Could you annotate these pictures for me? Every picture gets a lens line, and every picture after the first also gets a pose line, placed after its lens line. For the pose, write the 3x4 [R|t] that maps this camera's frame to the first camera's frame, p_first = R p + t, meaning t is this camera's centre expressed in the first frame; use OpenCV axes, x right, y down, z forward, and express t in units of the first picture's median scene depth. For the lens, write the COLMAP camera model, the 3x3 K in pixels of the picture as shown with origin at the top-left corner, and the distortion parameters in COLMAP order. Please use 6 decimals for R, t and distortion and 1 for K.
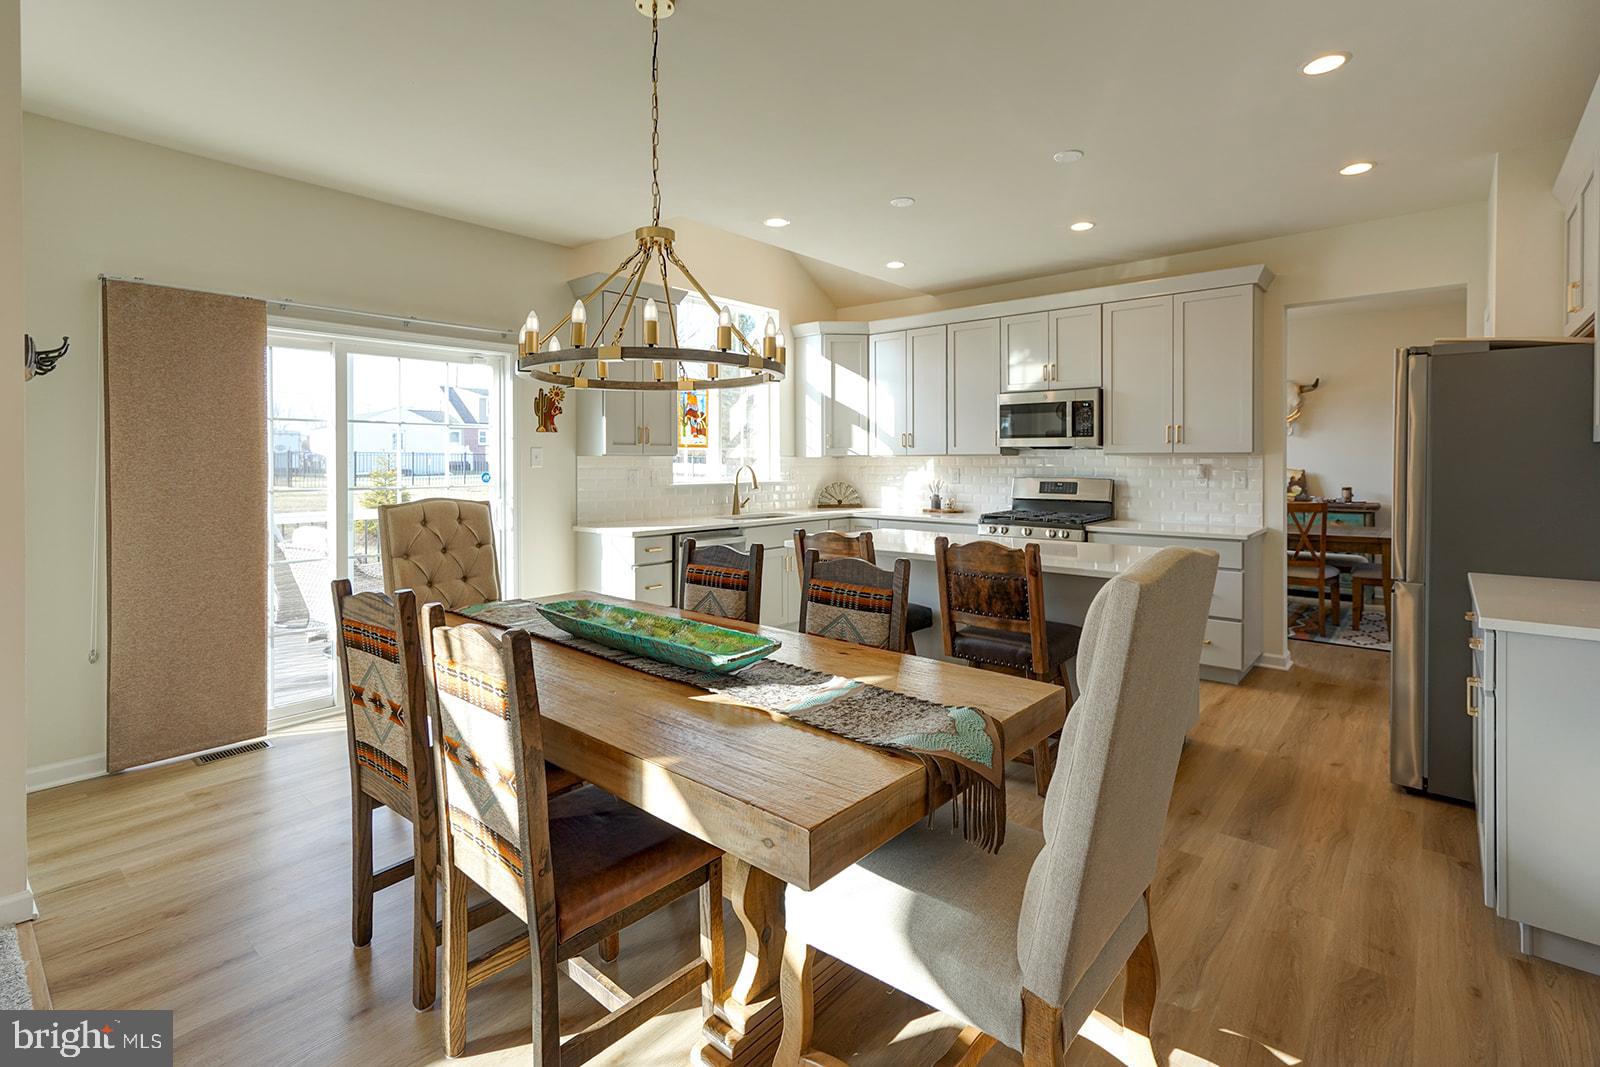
lens RADIAL K [[747.8, 0, 826.2], [0, 747.8, 466.5], [0, 0, 1]] dist [-0.007324, 0.010691]
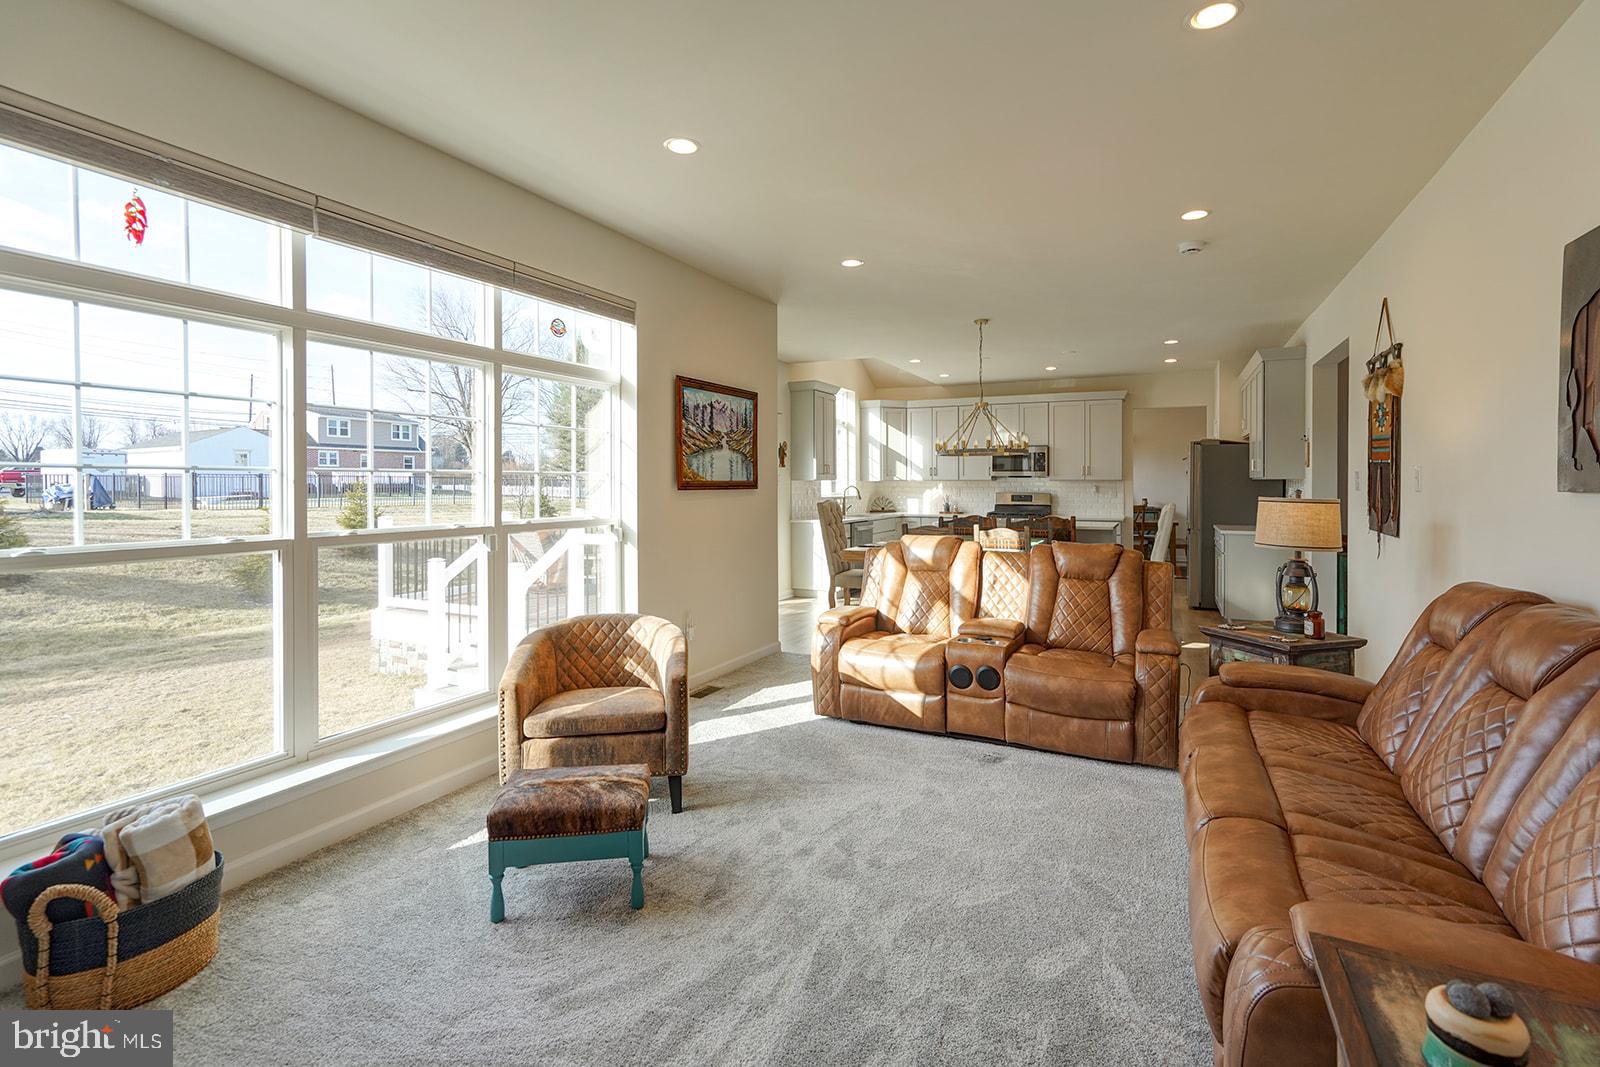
lens RADIAL K [[747.8, 0, 834.9], [0, 747.8, 485.1], [0, 0, 1]] dist [-0.007324, 0.010691]
pose [[0.963039, 0.000468, 0.269361, -0.620666], [0.001228, 0.999980, -0.006126, 0.006470], [-0.269359, 0.006230, 0.963020, -0.647132]]
